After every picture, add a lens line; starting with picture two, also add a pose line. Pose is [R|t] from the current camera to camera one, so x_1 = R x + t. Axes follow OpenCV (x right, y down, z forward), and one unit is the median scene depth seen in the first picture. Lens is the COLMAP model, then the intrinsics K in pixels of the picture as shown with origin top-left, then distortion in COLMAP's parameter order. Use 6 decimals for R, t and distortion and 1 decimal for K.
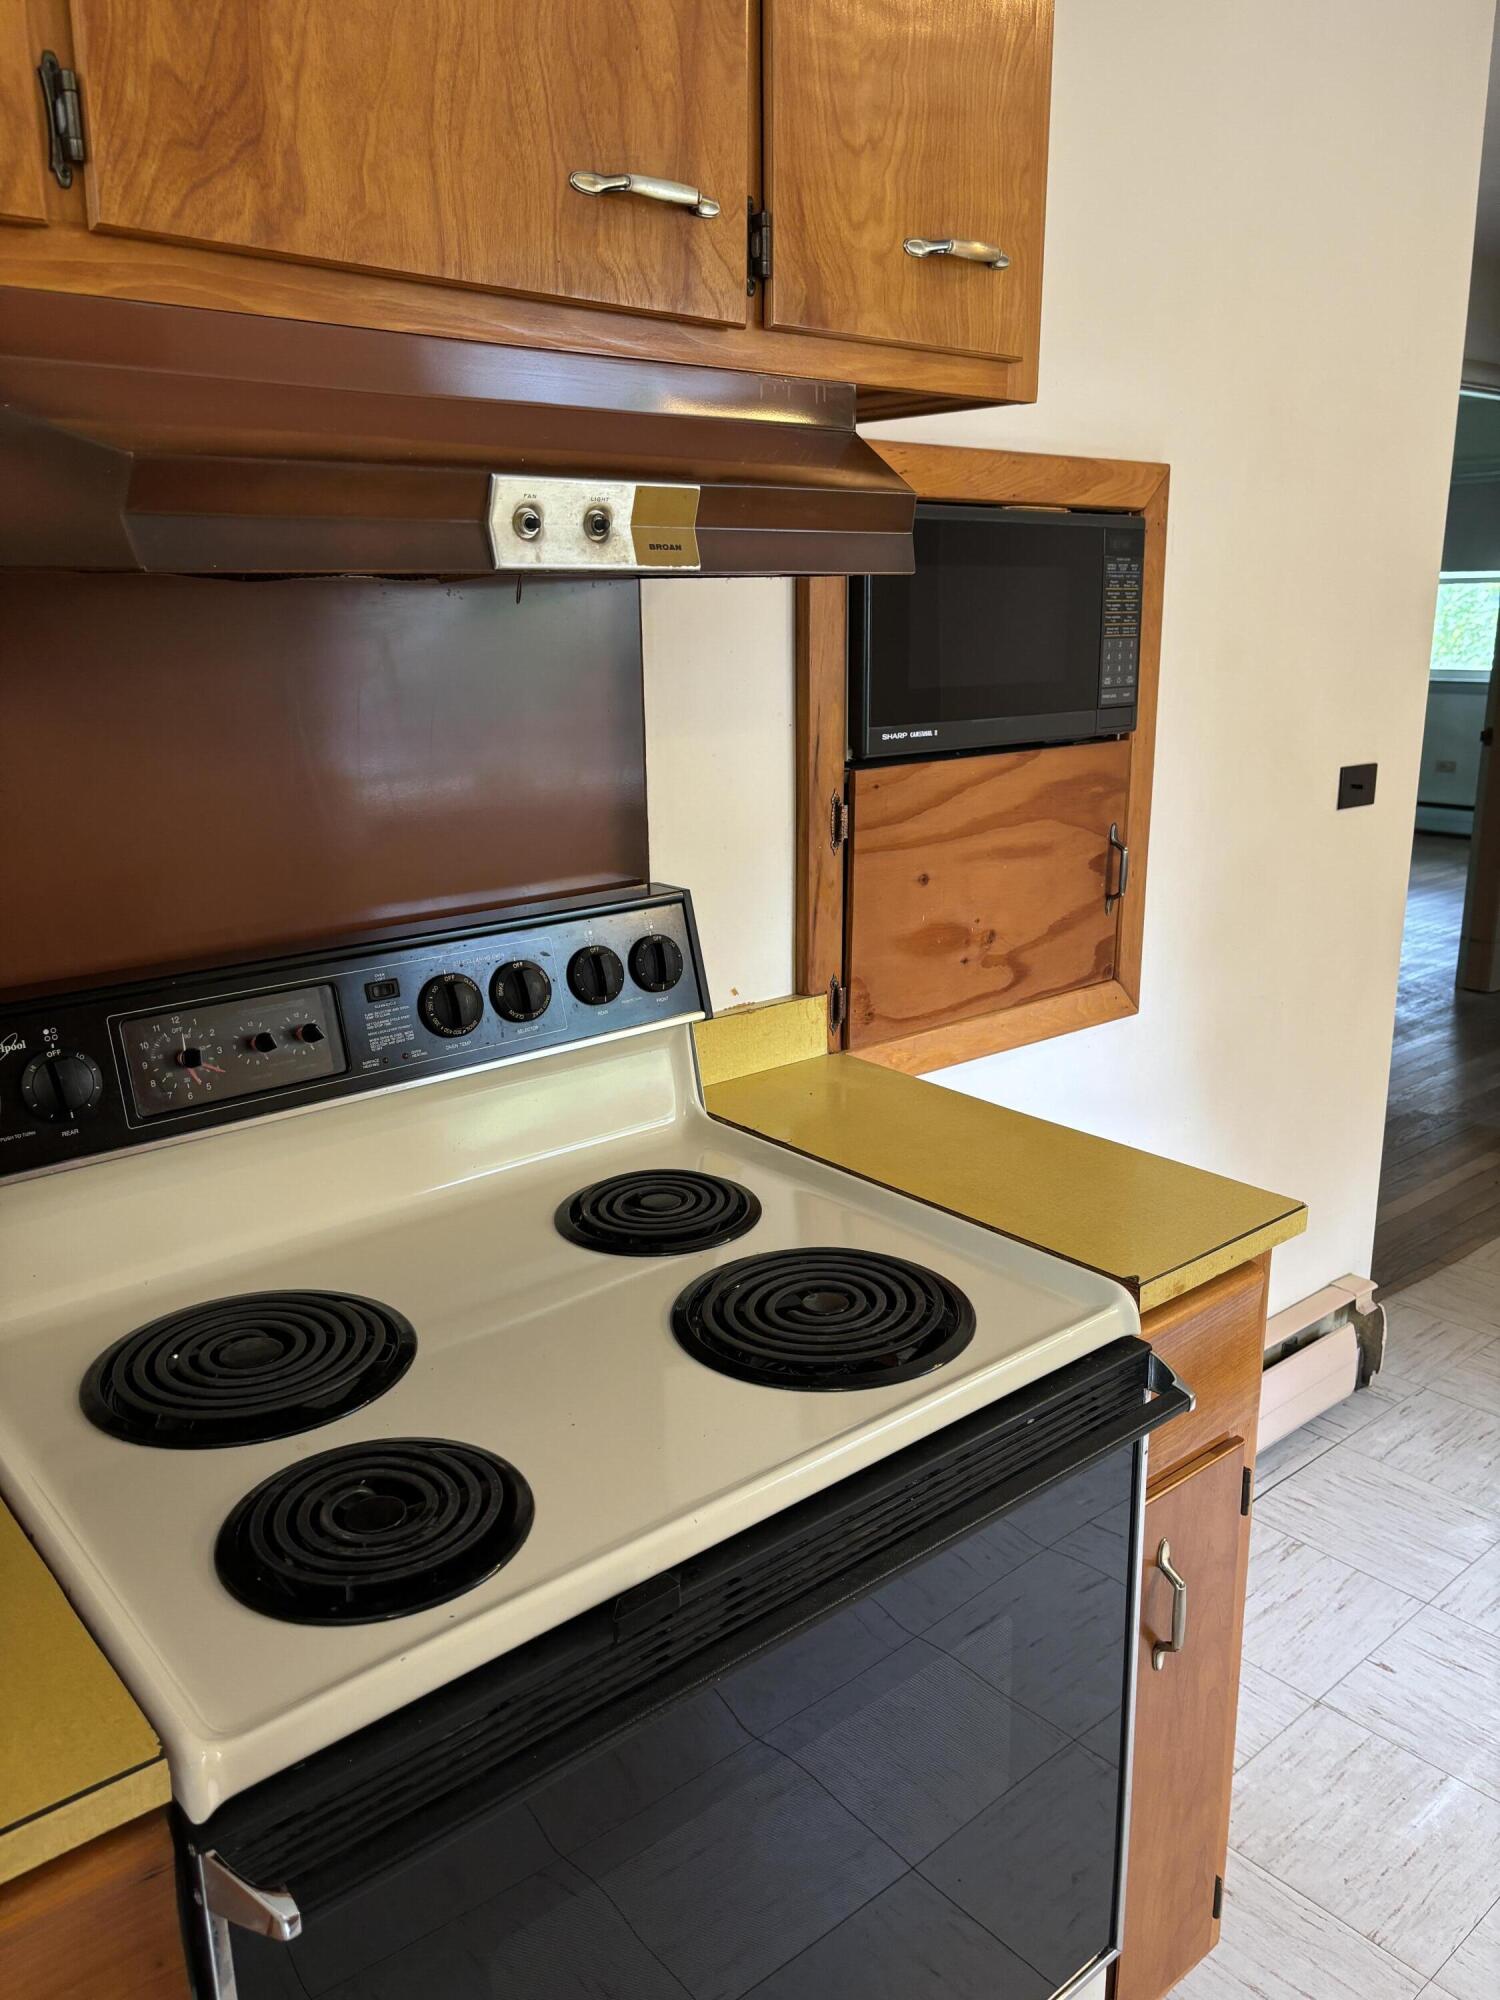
lens RADIAL K [[1525.1, 0, 747.7], [0, 1525.1, 995.3], [0, 0, 1]] dist [0.032934, -0.029331]
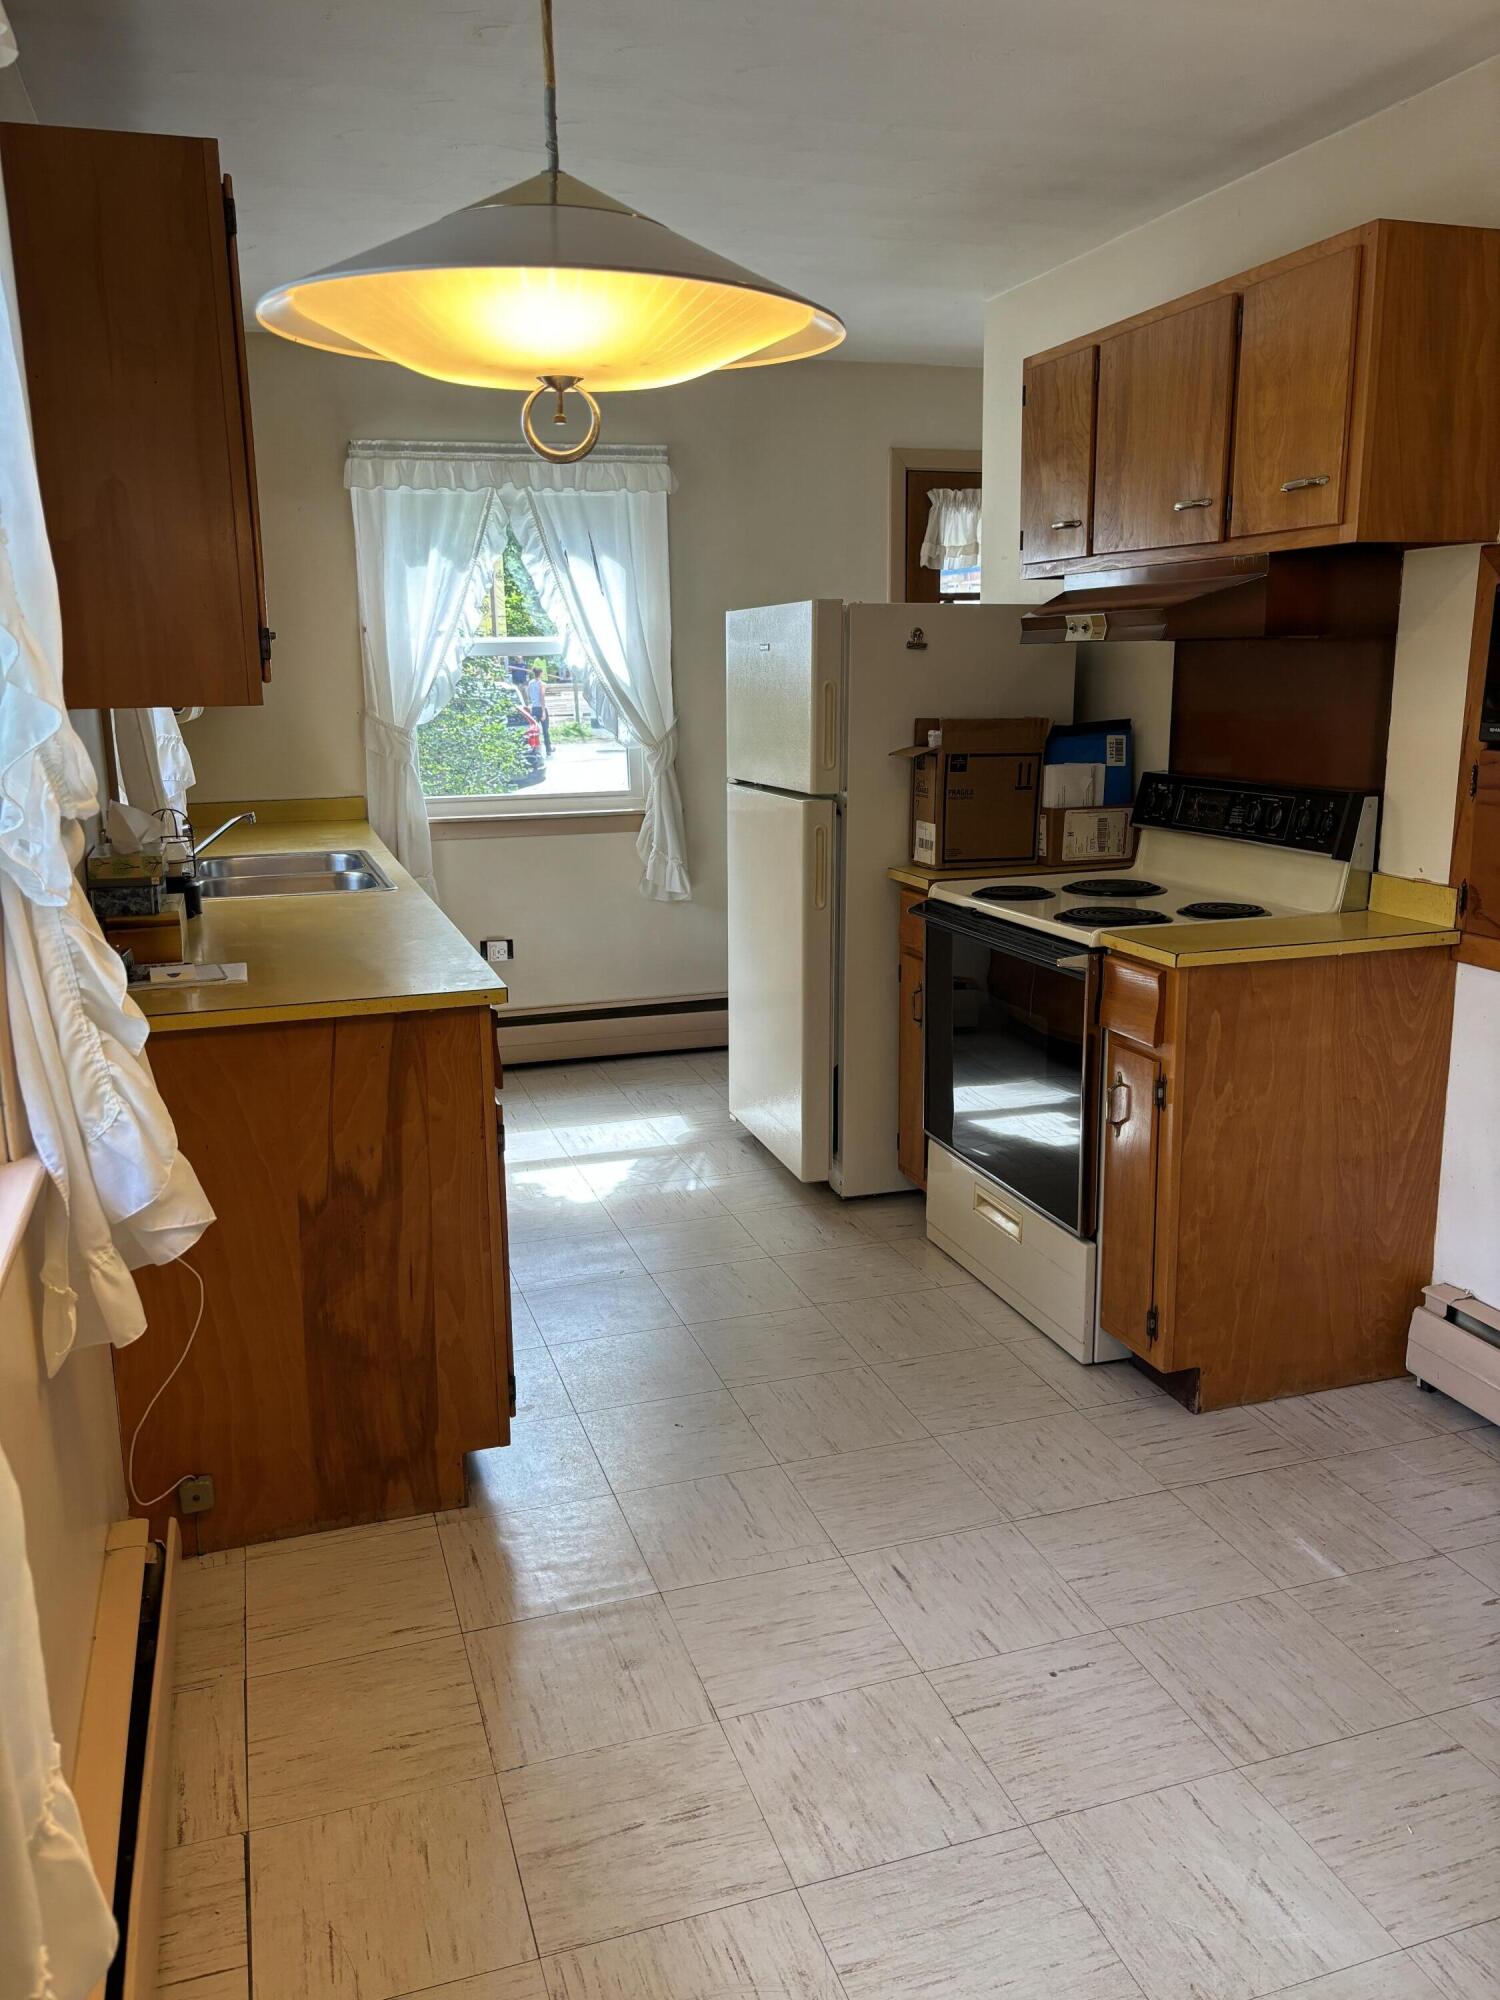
lens RADIAL K [[1525.1, 0, 739.7], [0, 1525.1, 991.2], [0, 0, 1]] dist [0.032934, -0.029331]
pose [[-0.369398, 0.212635, -0.904617, 1.808630], [-0.218785, 0.926204, 0.307050, -0.230946], [0.903149, 0.311340, -0.295617, 0.830229]]
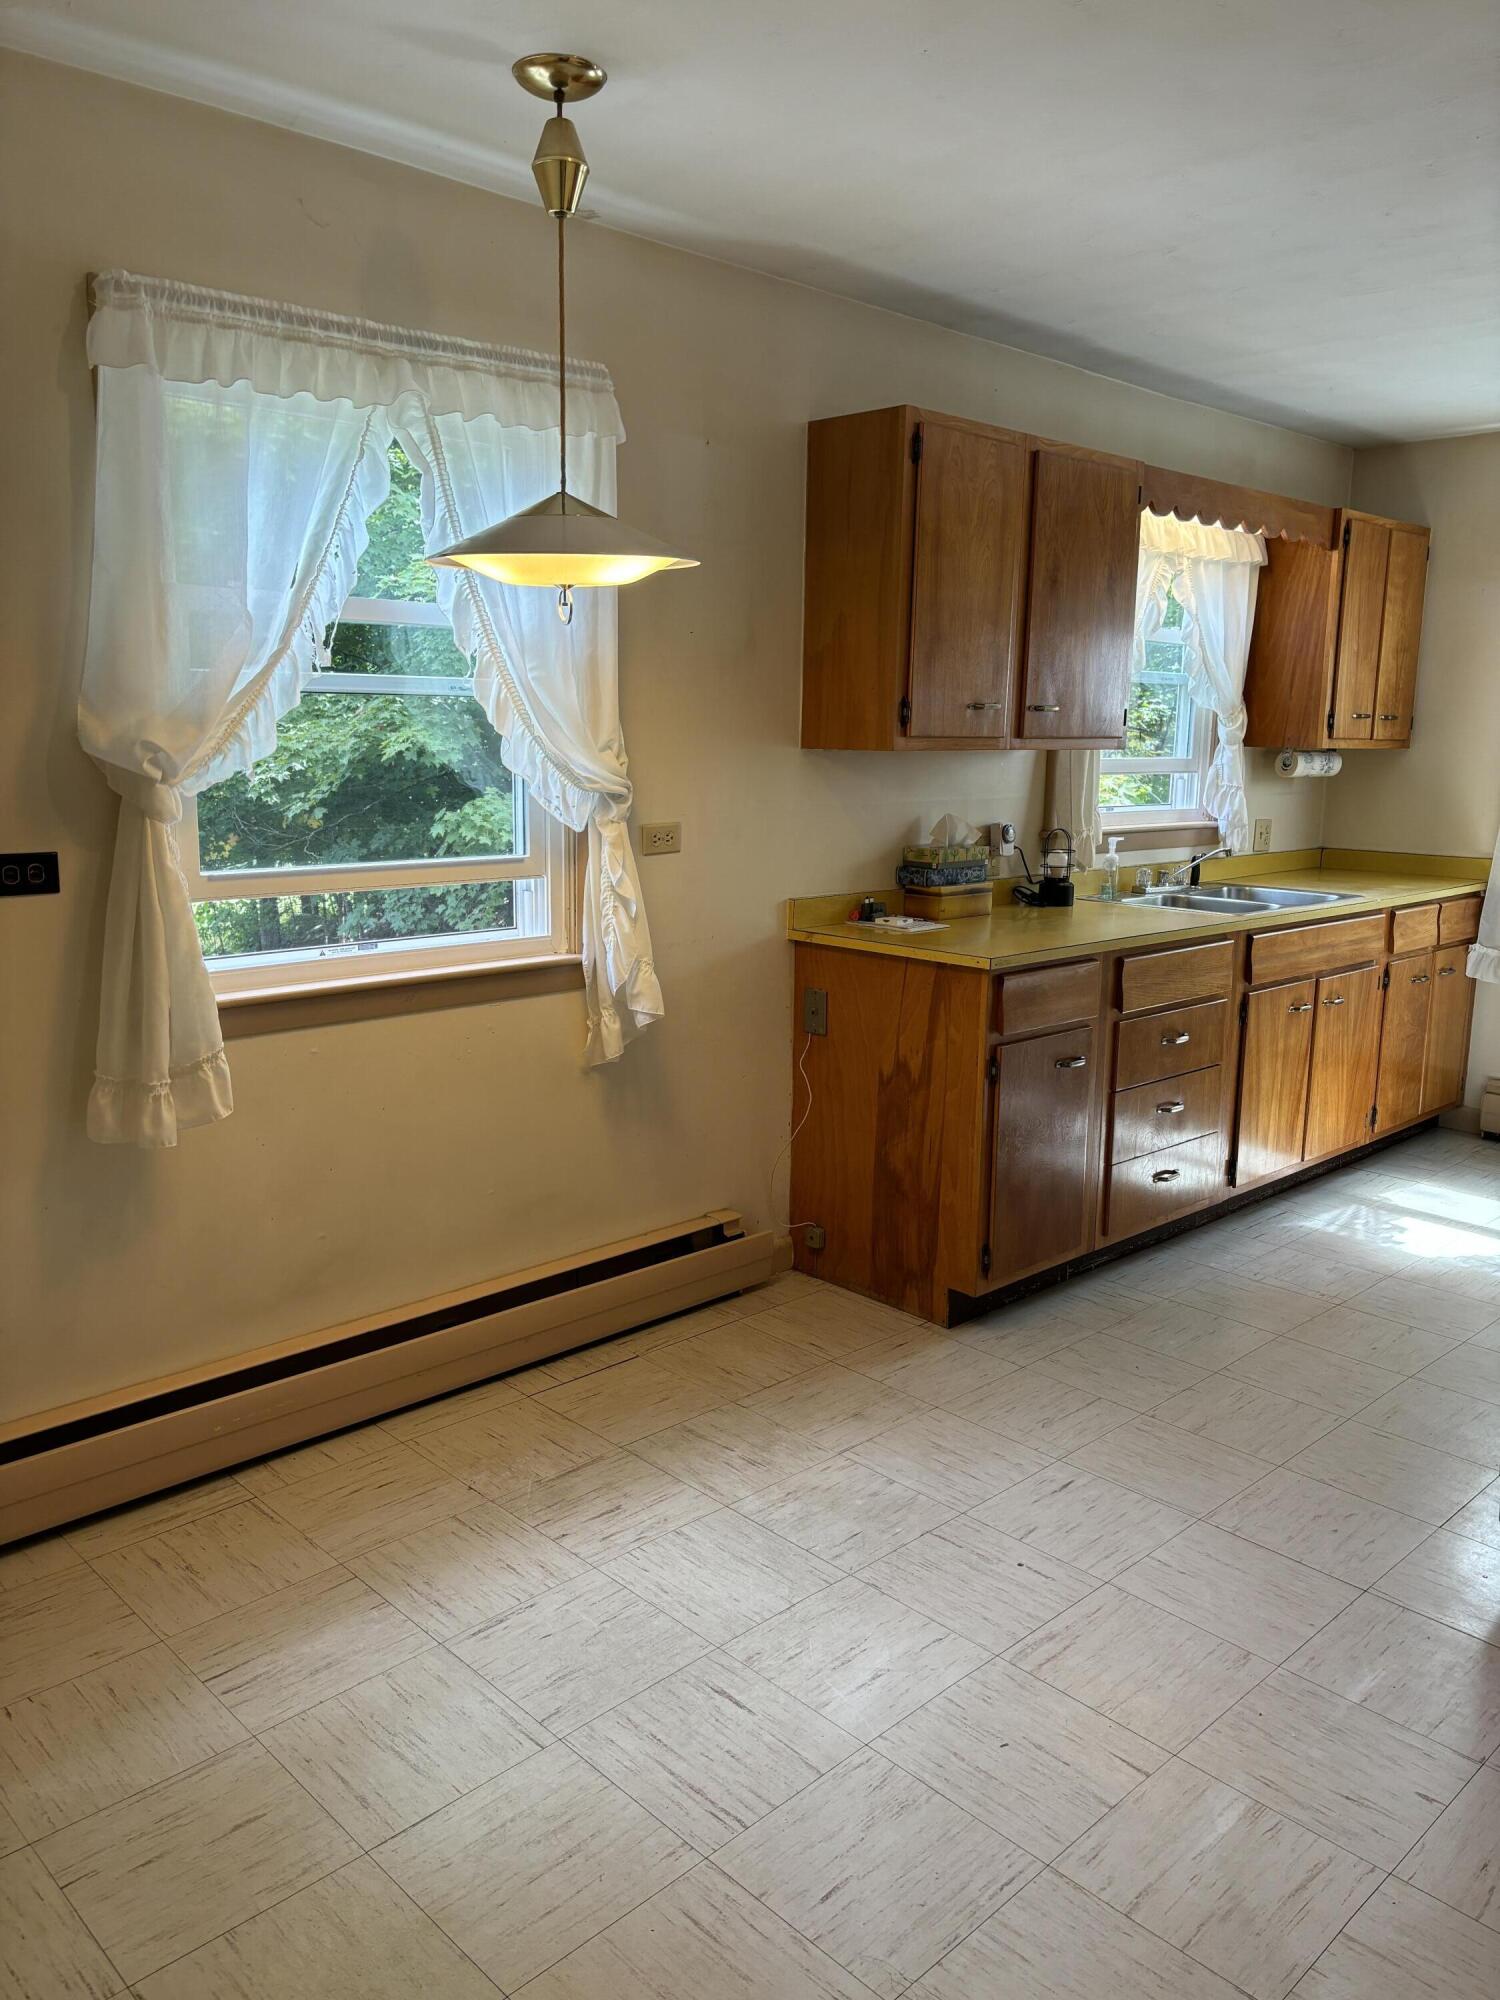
lens RADIAL K [[1525.1, 0, 755.0], [0, 1525.1, 997.5], [0, 0, 1]] dist [0.032934, -0.029331]
pose [[-0.997689, 0.005073, -0.067755, 1.076088], [-0.023827, 0.907757, 0.418818, -0.512620], [0.063630, 0.419465, -0.905539, 1.956088]]
